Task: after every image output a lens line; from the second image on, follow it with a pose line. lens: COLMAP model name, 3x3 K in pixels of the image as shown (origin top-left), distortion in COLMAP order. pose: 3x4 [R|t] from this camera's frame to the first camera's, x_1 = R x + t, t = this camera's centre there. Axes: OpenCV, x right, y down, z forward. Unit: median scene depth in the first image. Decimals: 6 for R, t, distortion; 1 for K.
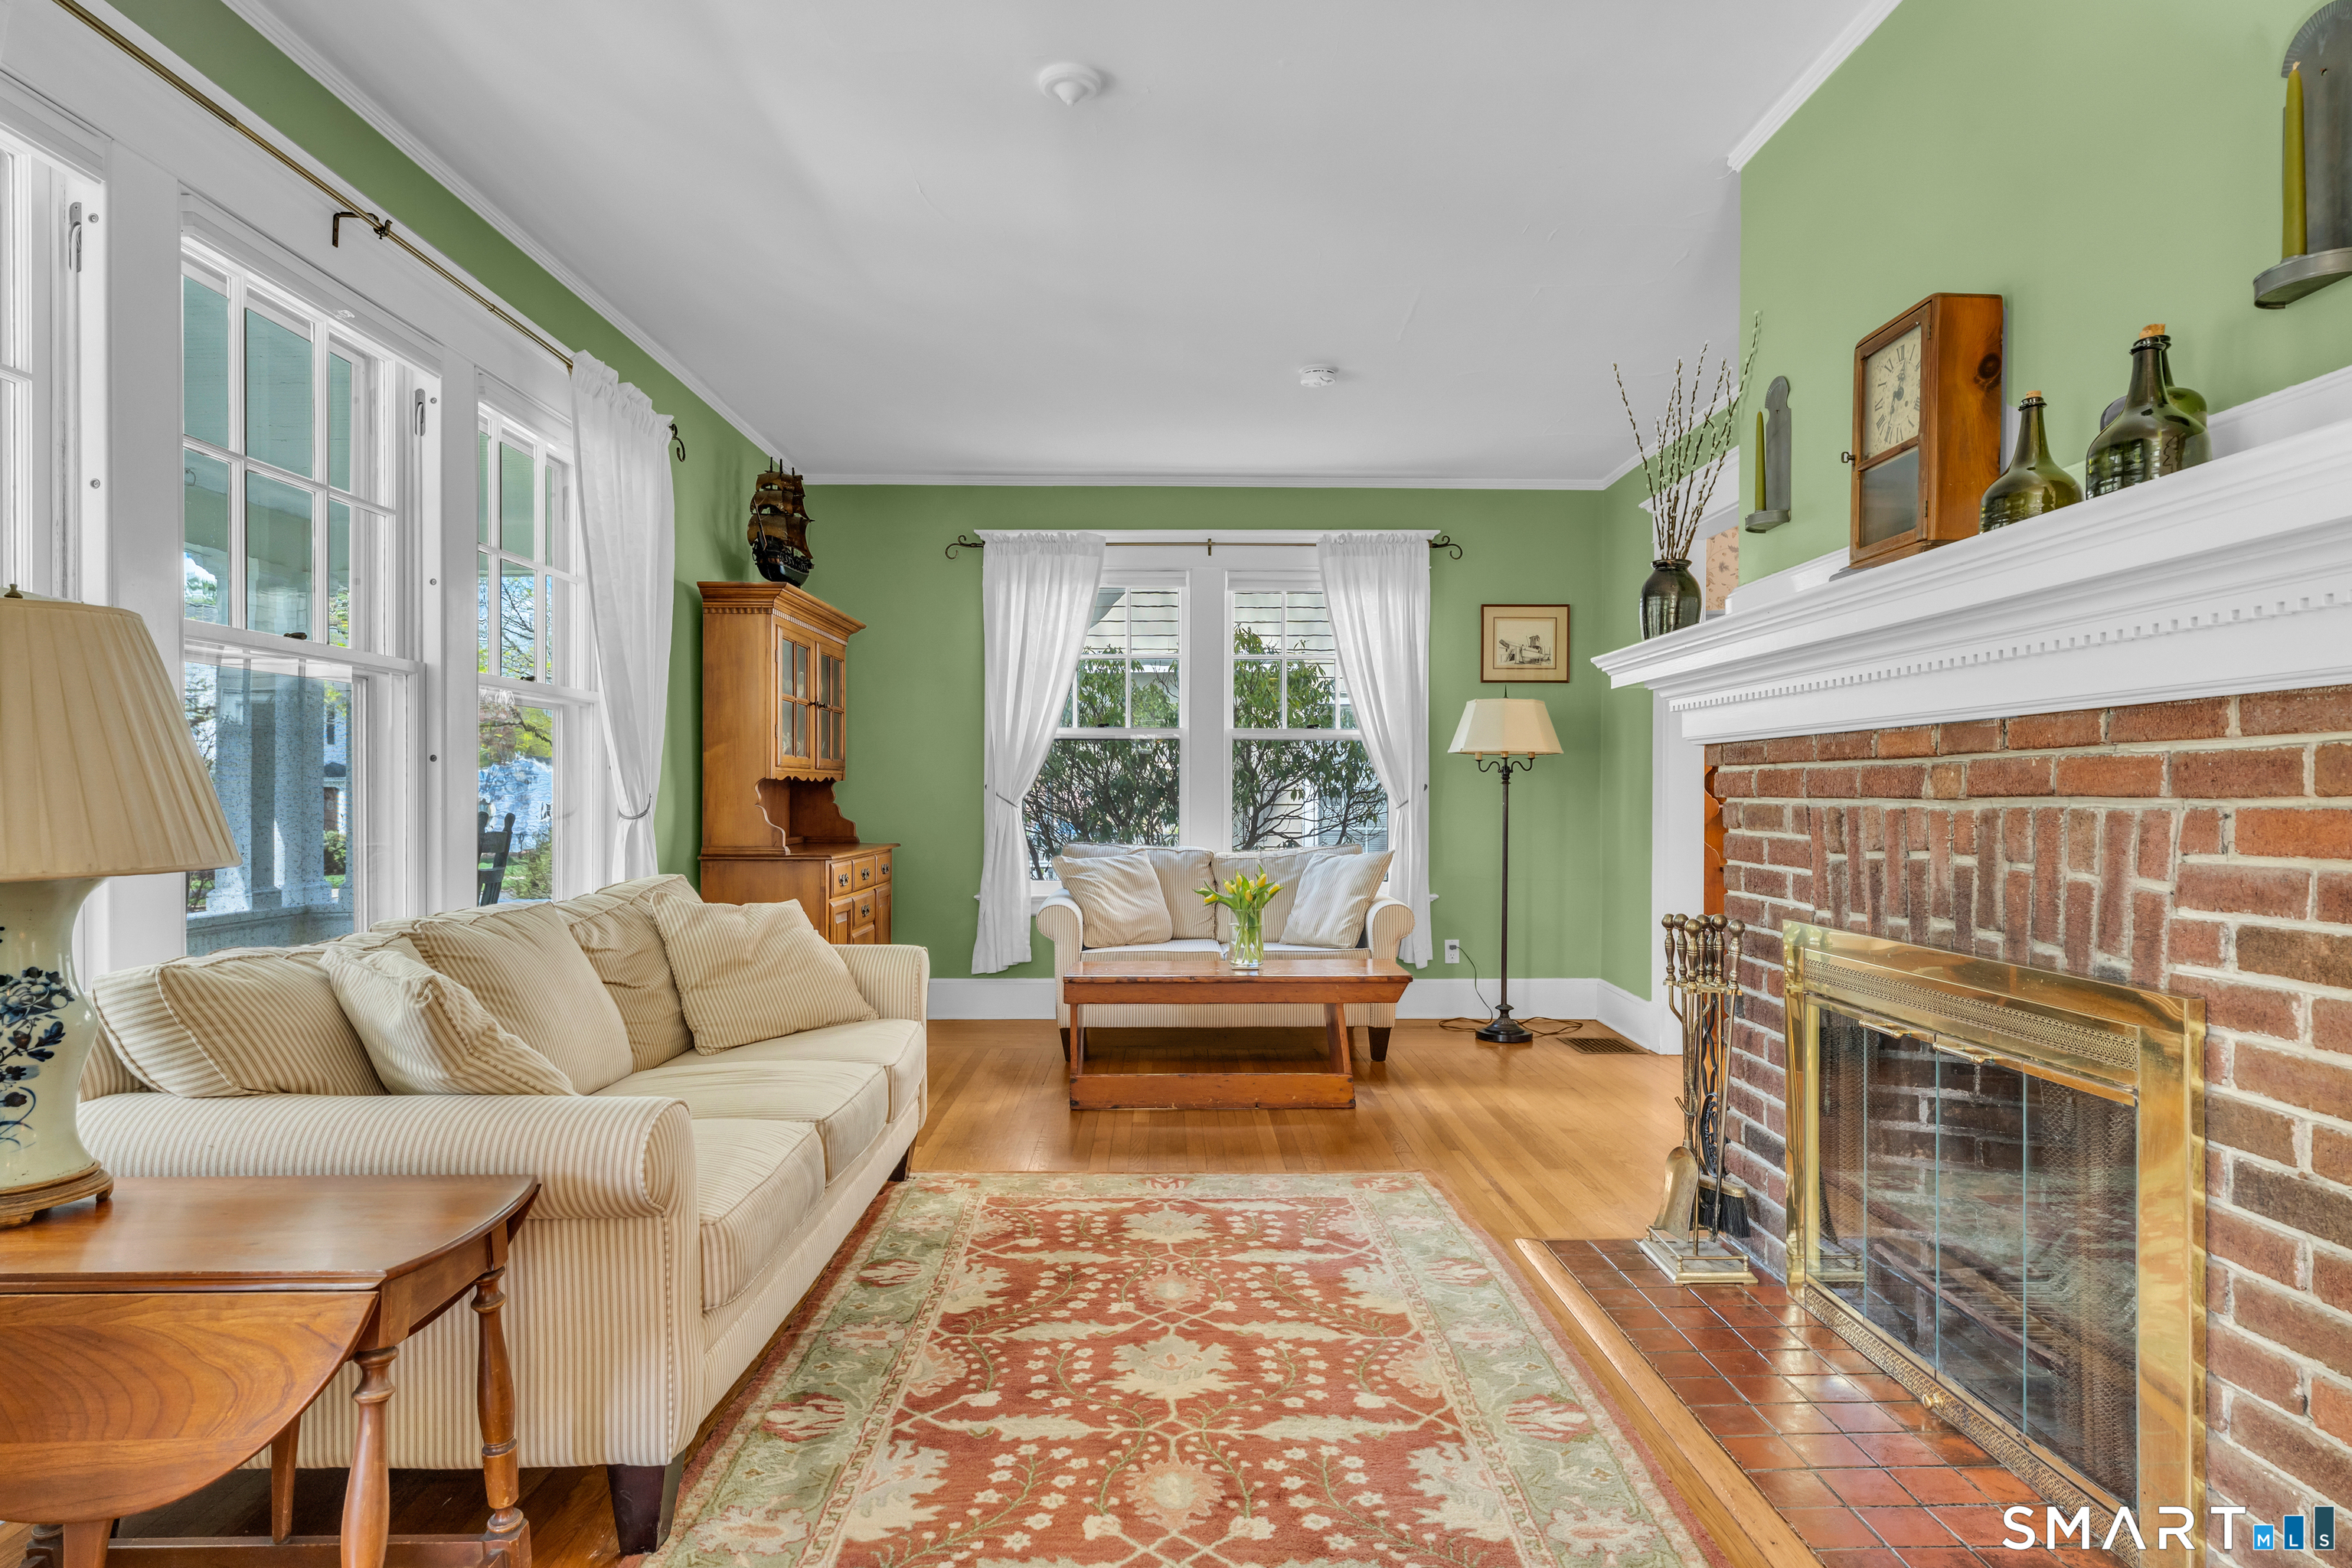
lens RADIAL K [[1345.7, 0, 1176.4], [0, 1345.7, 795.7], [0, 0, 1]] dist [0.000047, 0.000625]
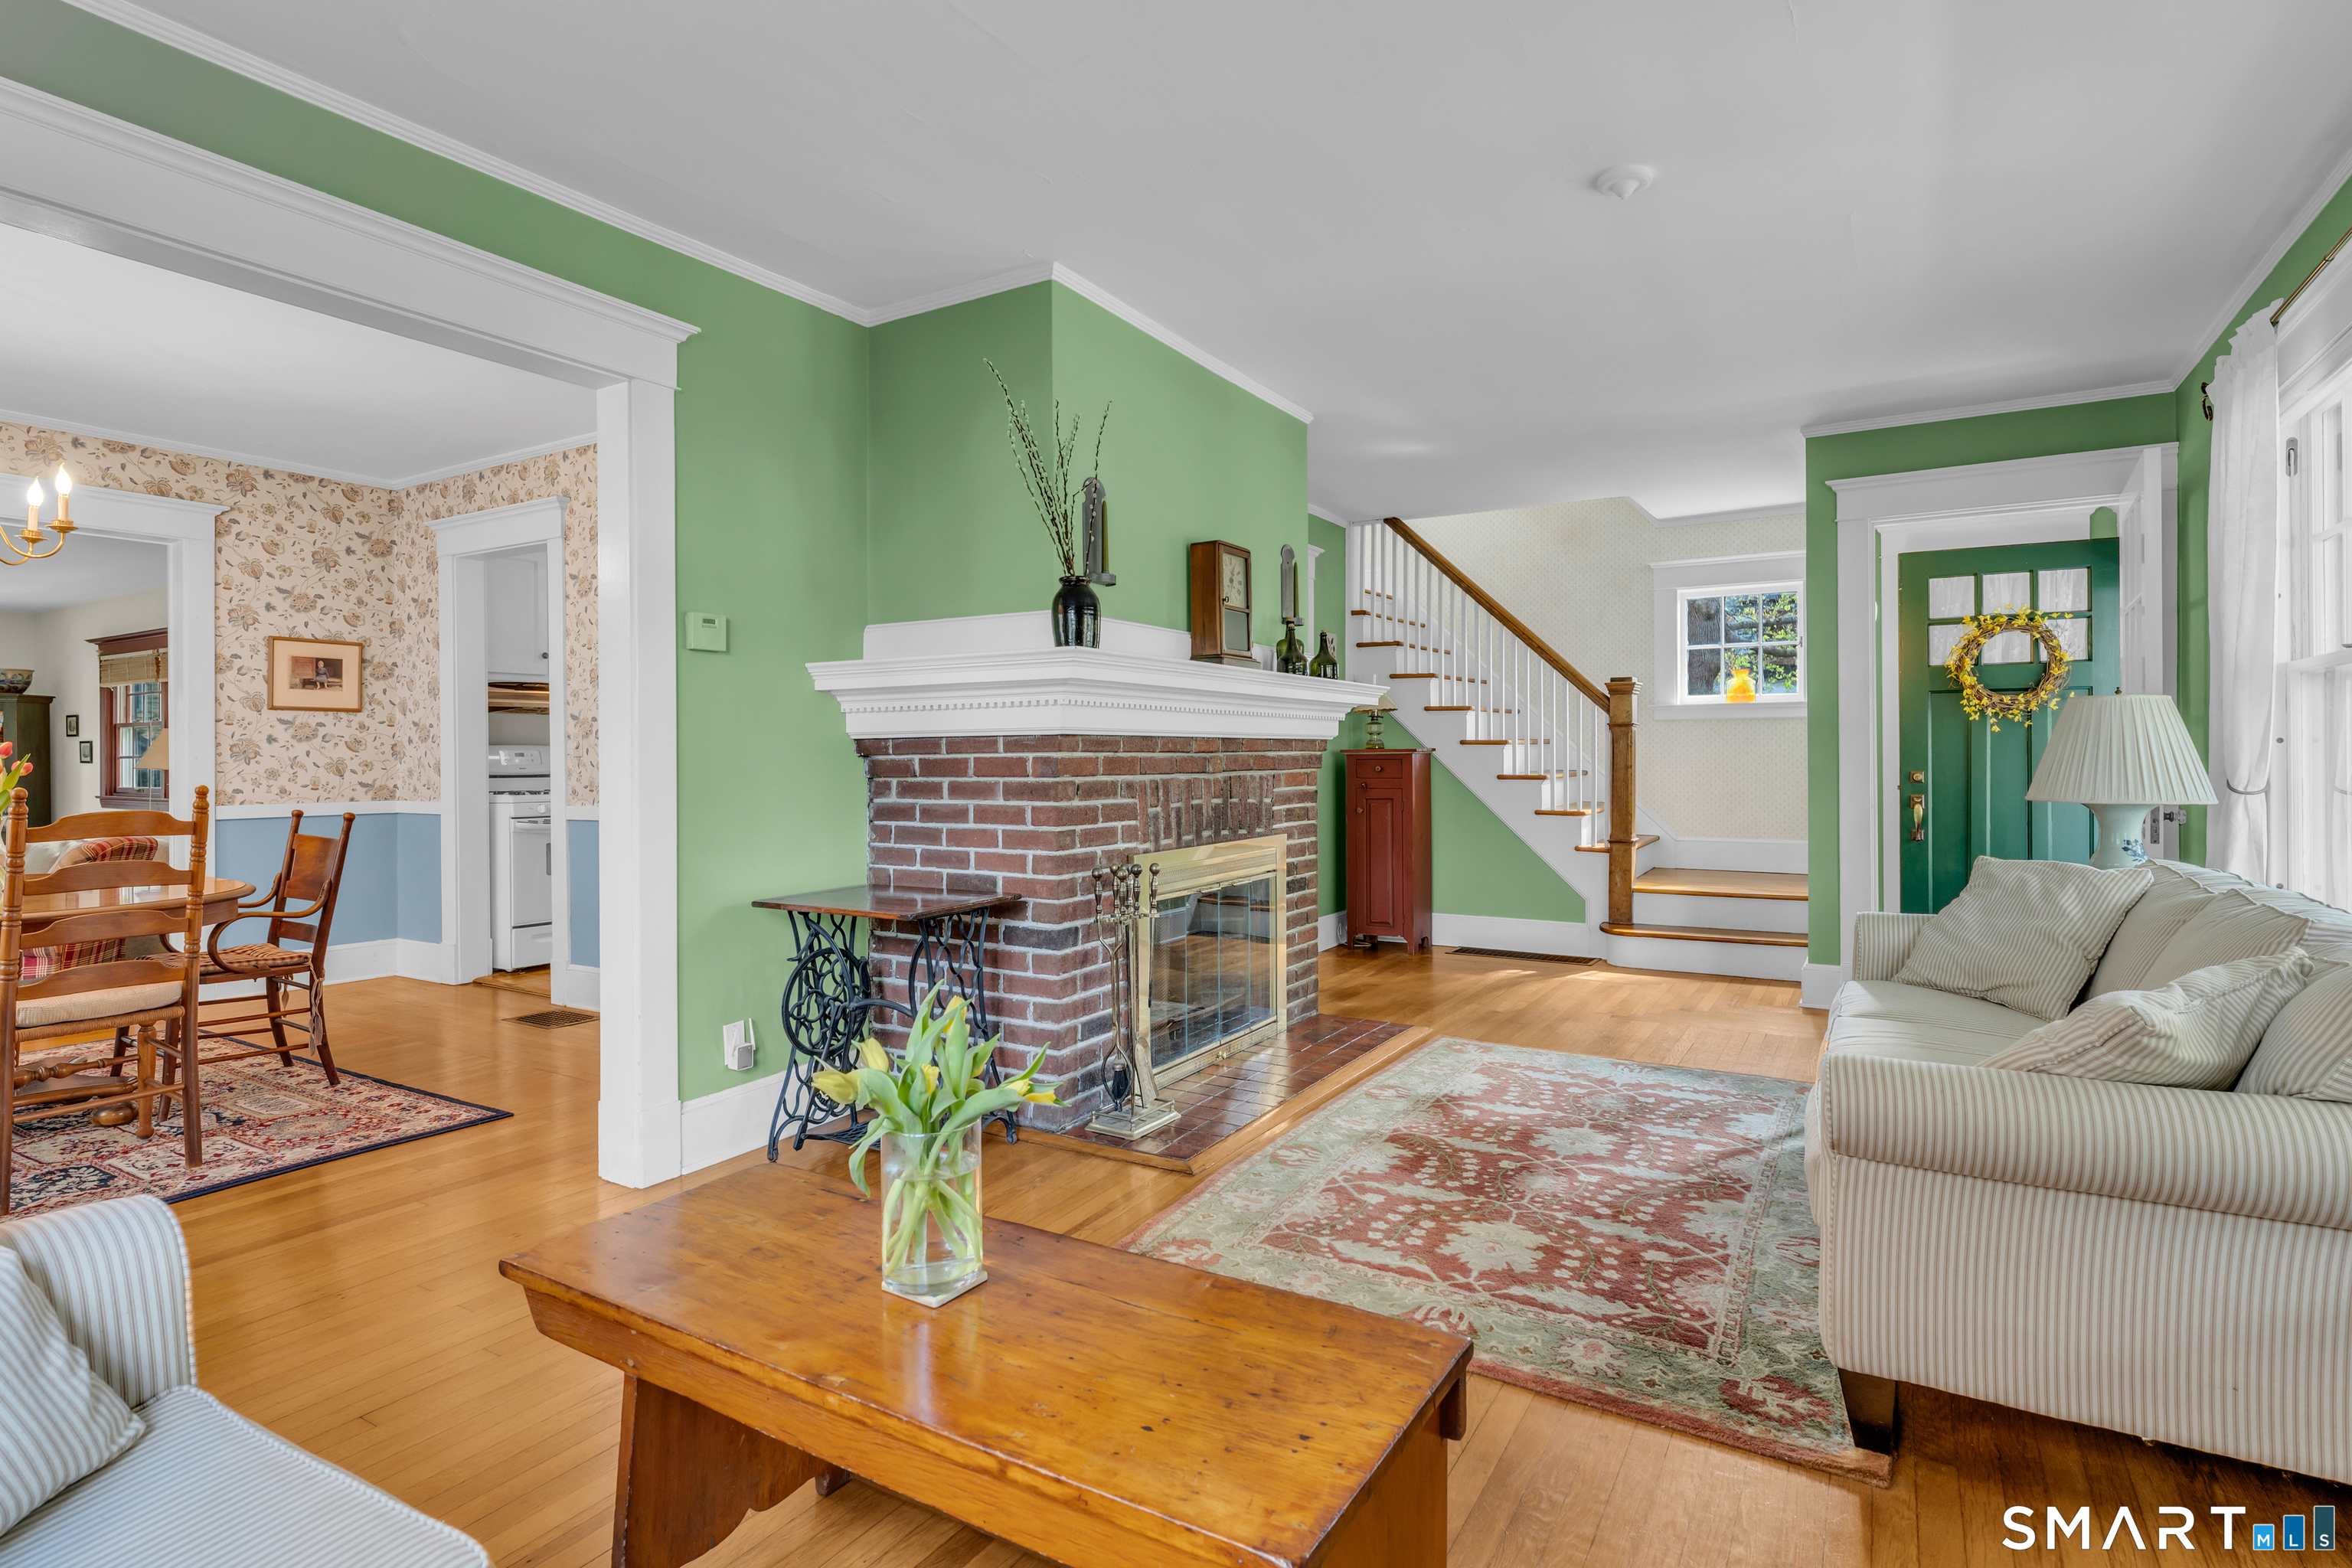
lens RADIAL K [[1173.6, 0, 1183.9], [0, 1173.6, 760.2], [0, 0, 1]] dist [-0.001322, -0.000278]
pose [[-0.852538, 0.000451, 0.522665, -0.324329], [0.004379, 0.999971, 0.006279, -0.026914], [-0.522646, 0.007642, -0.852515, 2.363257]]
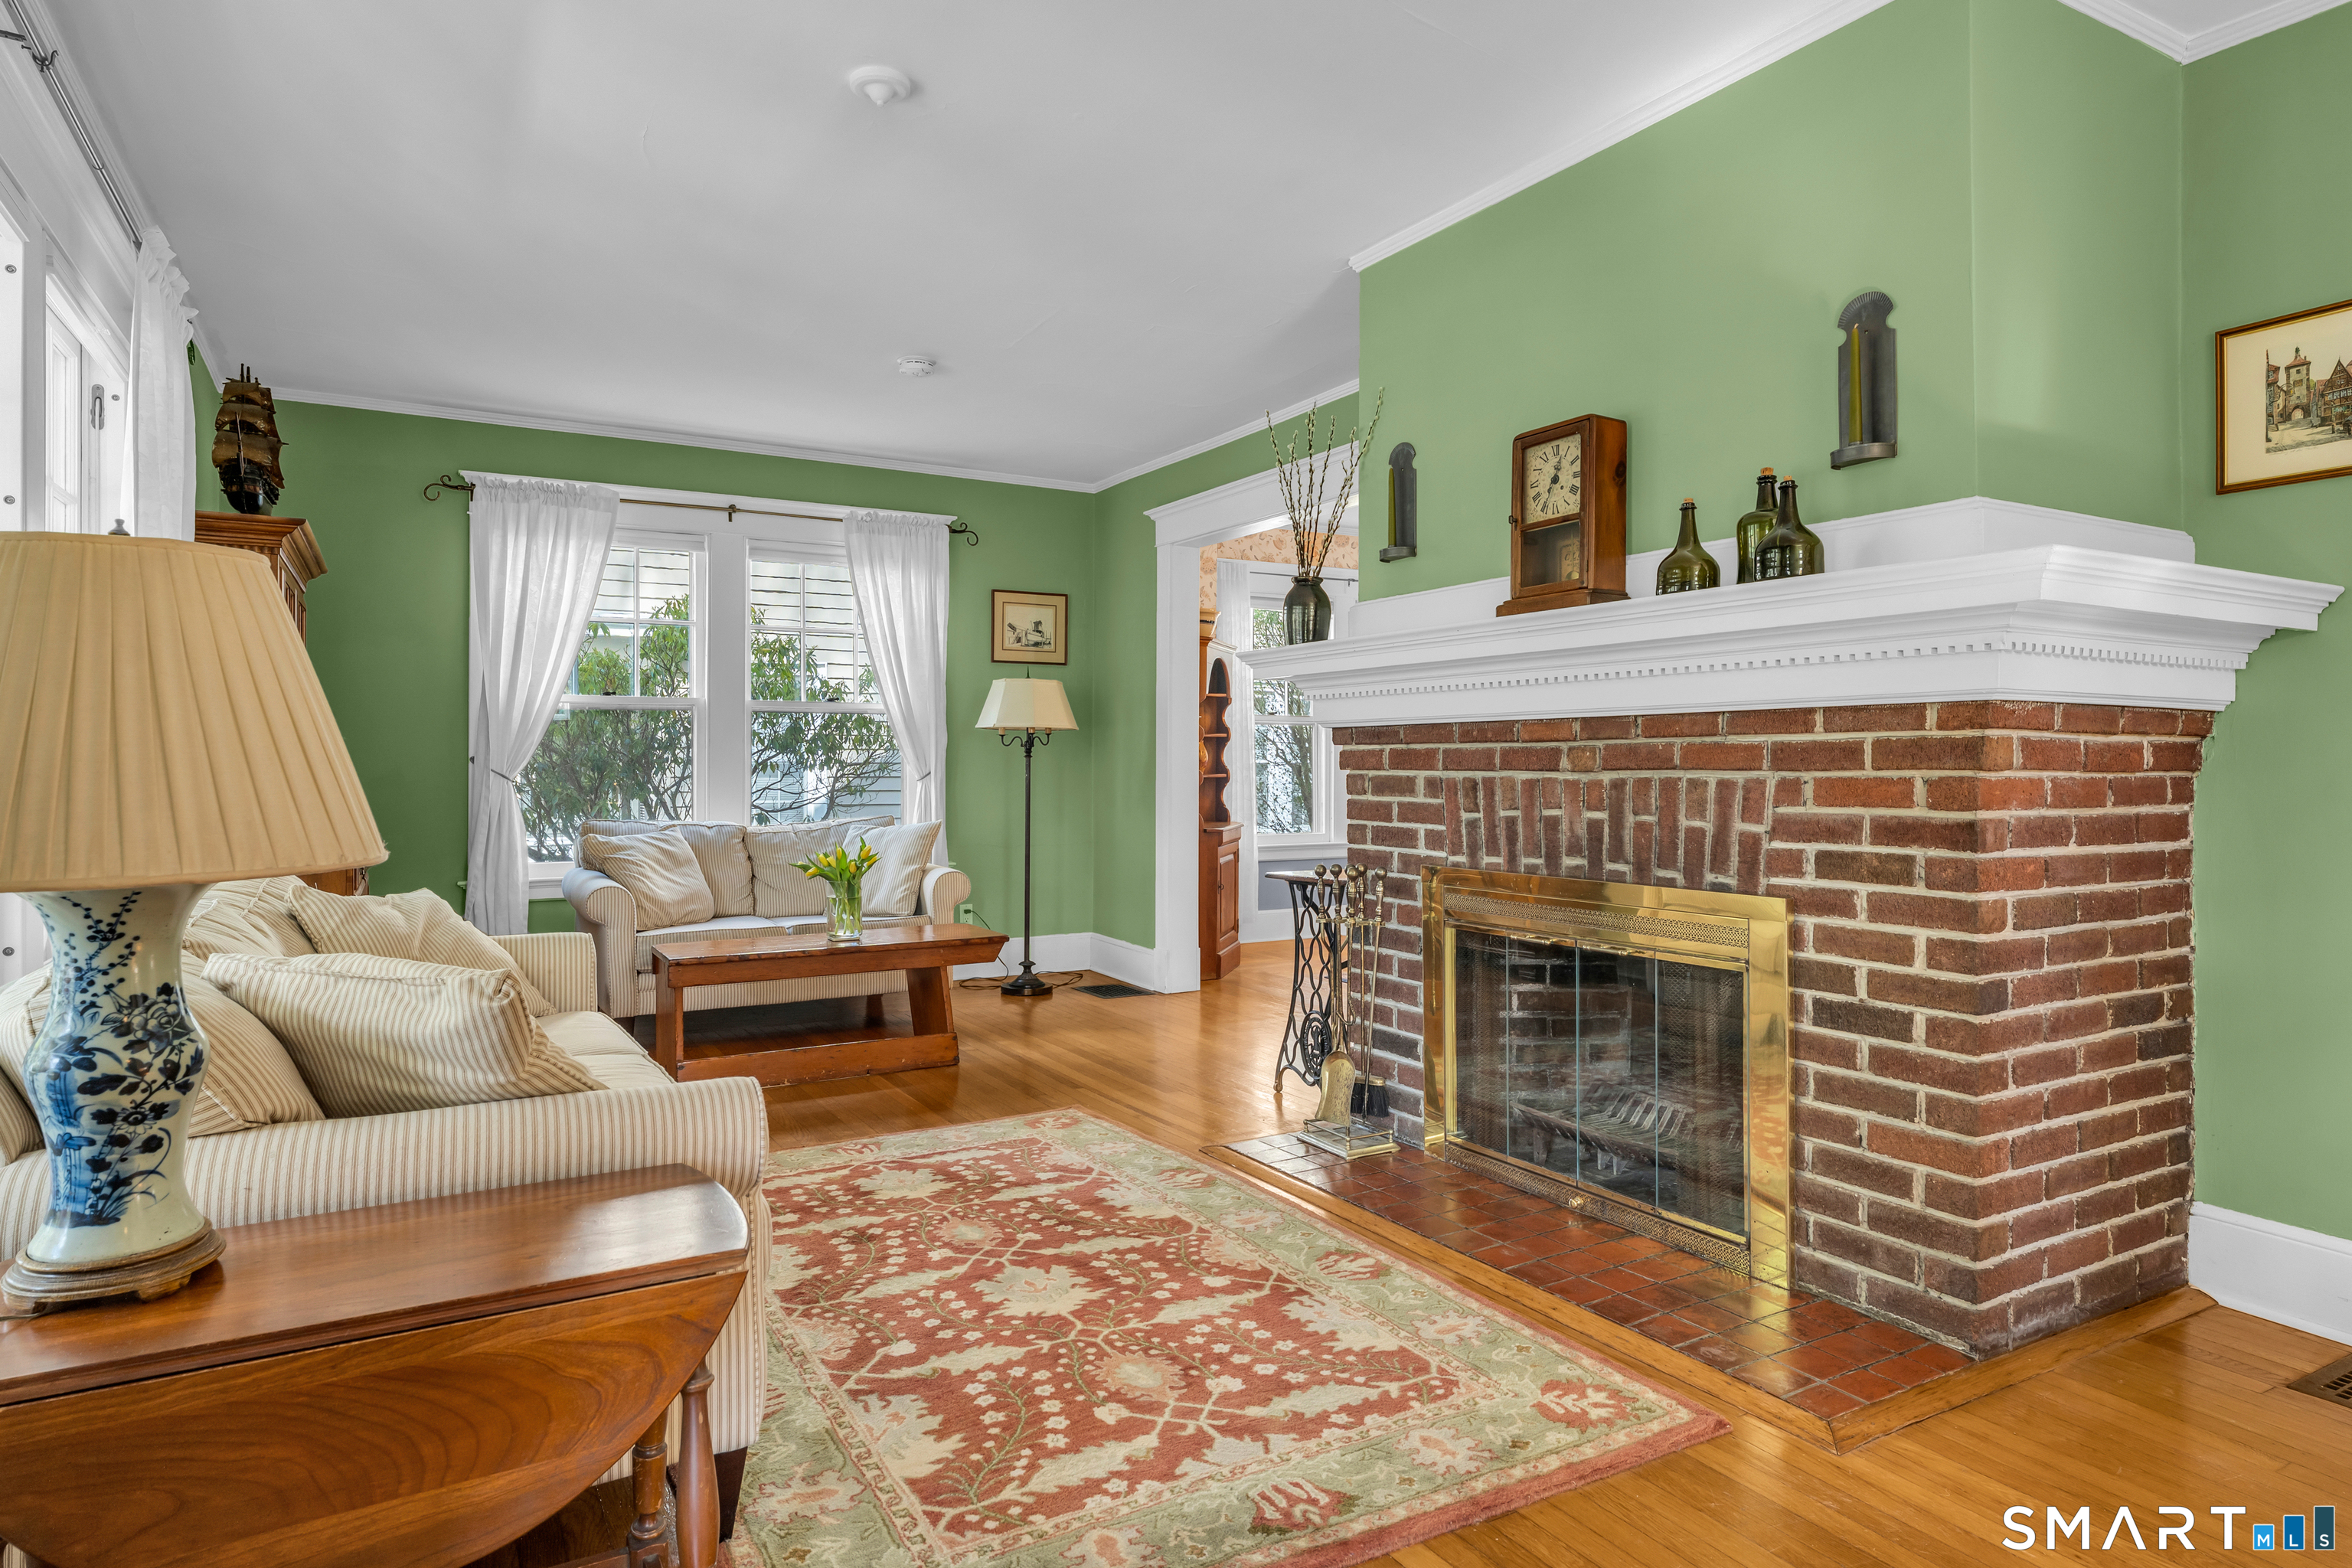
lens RADIAL K [[1353.3, 0, 1172.6], [0, 1353.3, 760.5], [0, 0, 1]] dist [0.001575, -0.001204]
pose [[0.873019, 0.000492, 0.487685, -0.441124], [0.001680, 0.999991, -0.004016, -0.003723], [-0.487683, 0.004325, 0.873010, -0.021812]]
